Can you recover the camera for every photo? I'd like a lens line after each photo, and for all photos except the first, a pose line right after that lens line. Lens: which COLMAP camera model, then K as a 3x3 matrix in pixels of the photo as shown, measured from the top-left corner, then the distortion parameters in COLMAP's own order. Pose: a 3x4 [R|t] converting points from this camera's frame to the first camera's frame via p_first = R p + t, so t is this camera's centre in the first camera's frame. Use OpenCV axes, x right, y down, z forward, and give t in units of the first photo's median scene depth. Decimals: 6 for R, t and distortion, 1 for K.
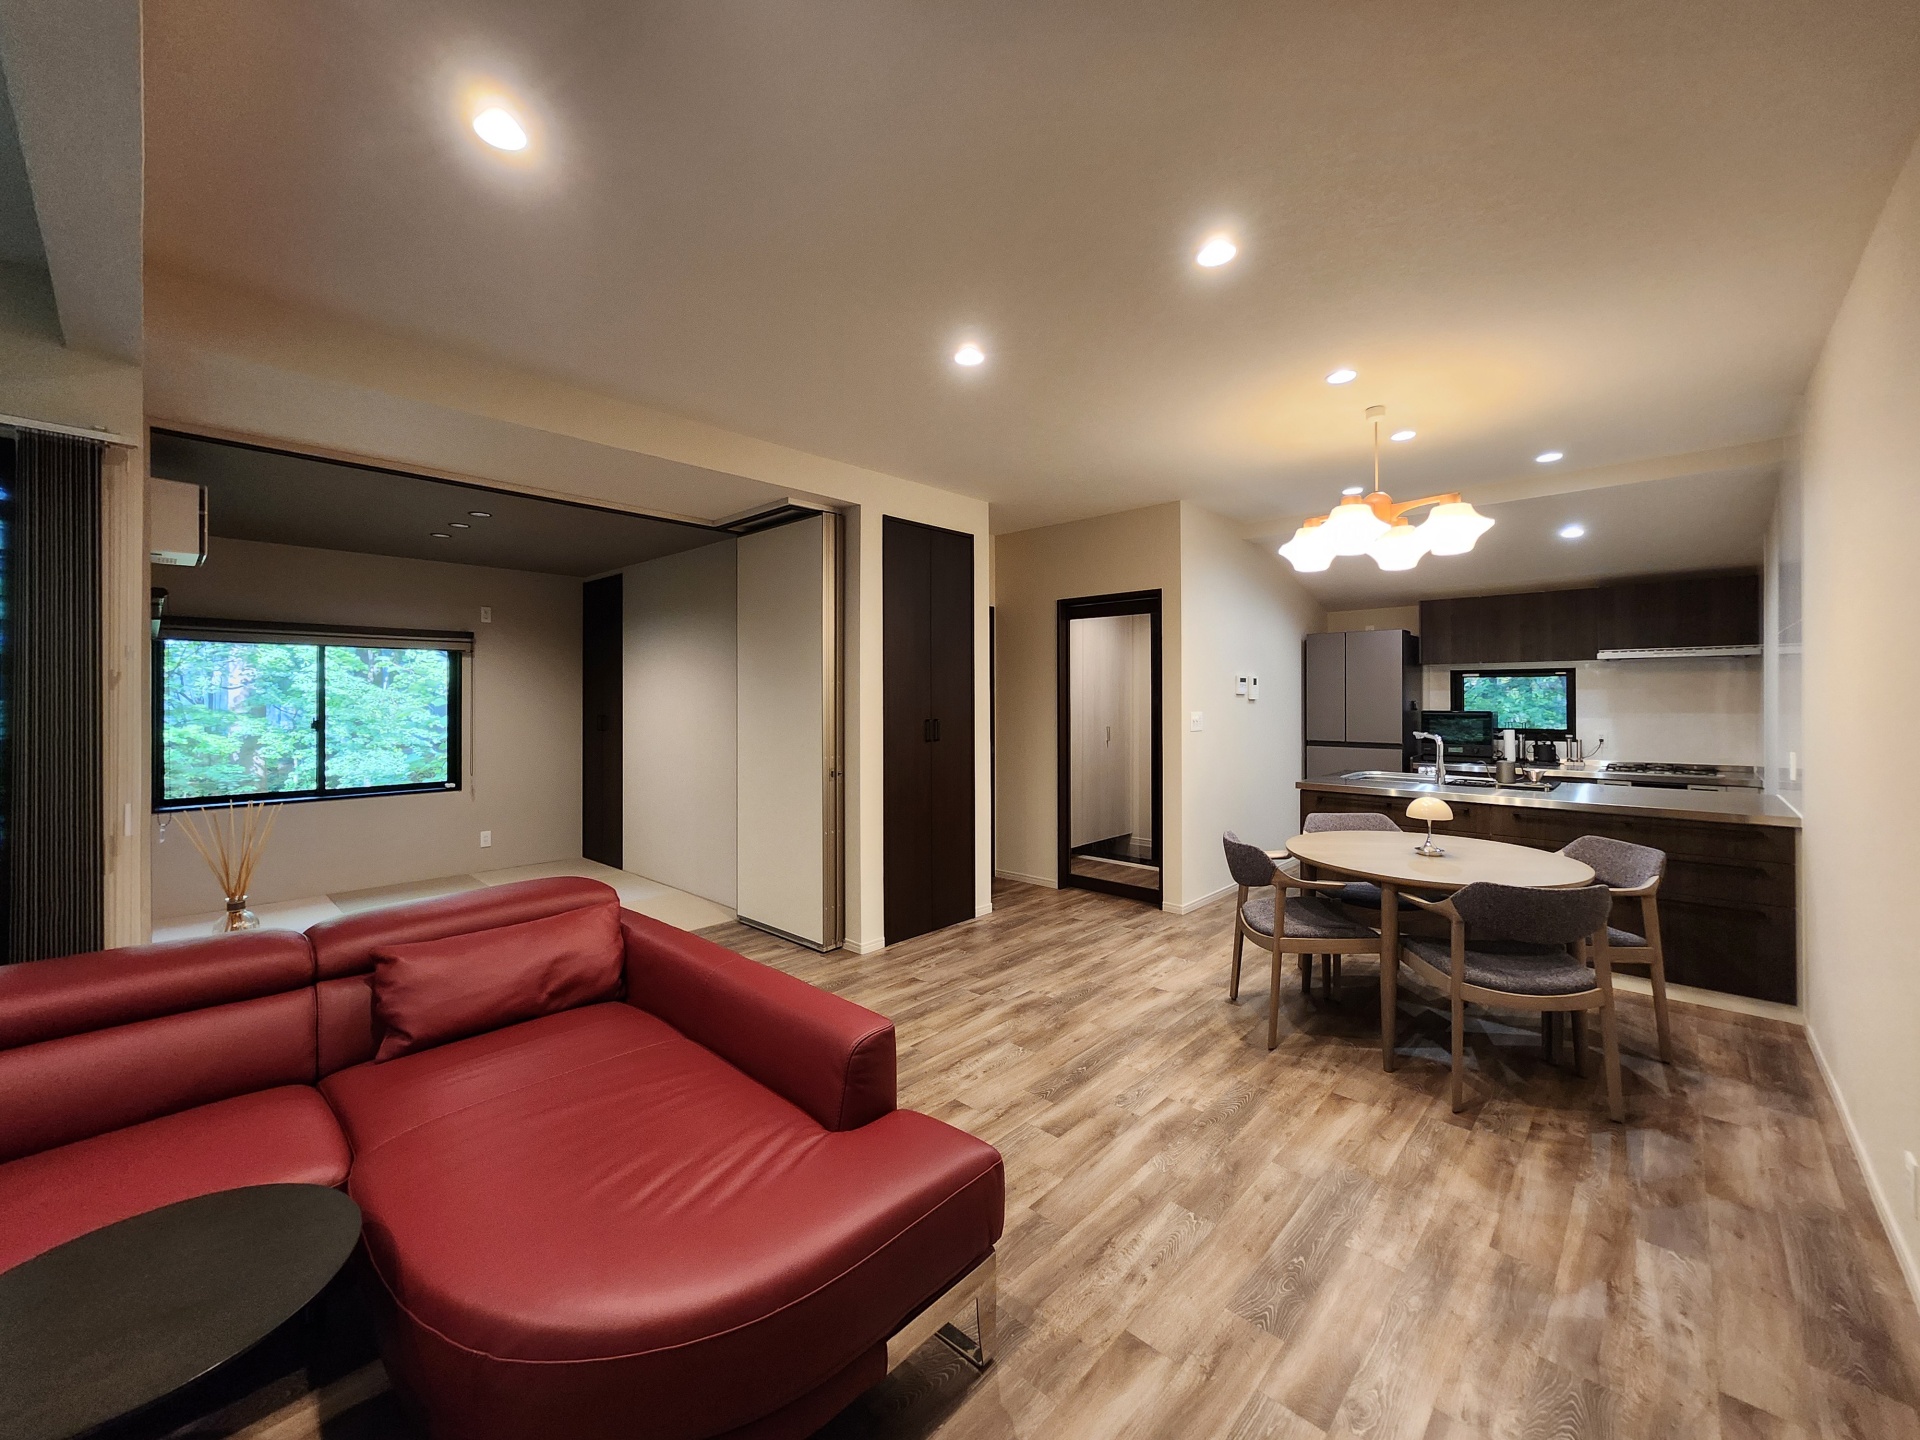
lens RADIAL K [[753.6, 0, 970.2], [0, 753.6, 709.5], [0, 0, 1]] dist [-0.003184, 0.000294]
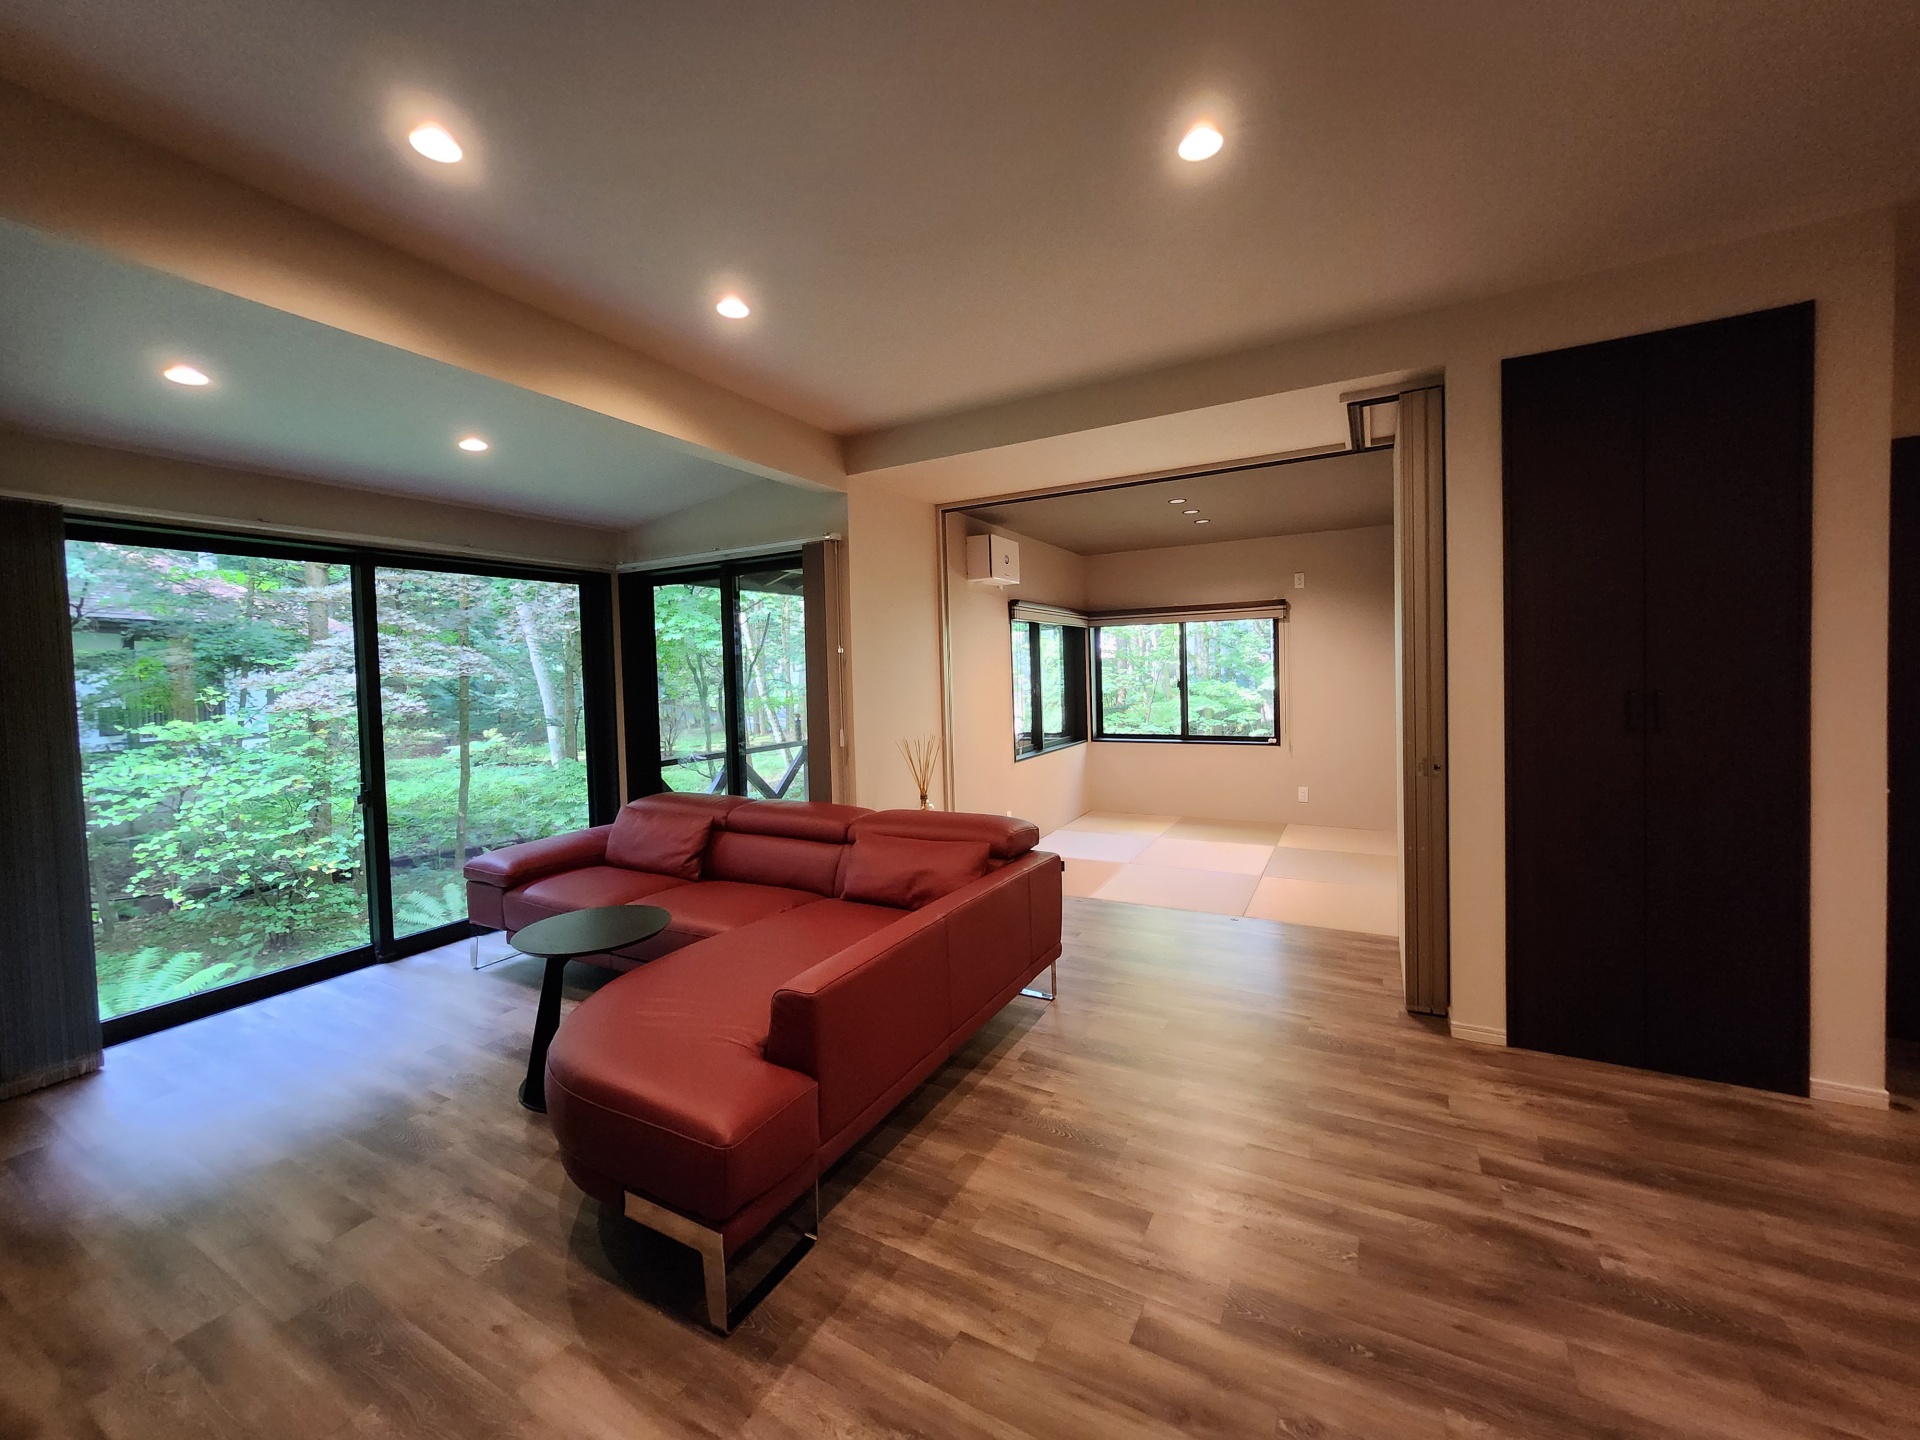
lens RADIAL K [[753.6, 0, 955.6], [0, 753.6, 718.3], [0, 0, 1]] dist [-0.003184, 0.000294]
pose [[0.252784, 0.063464, -0.965439, 0.282645], [0.006181, 0.997720, 0.067204, -0.009799], [0.967503, -0.022956, 0.251815, 0.289781]]
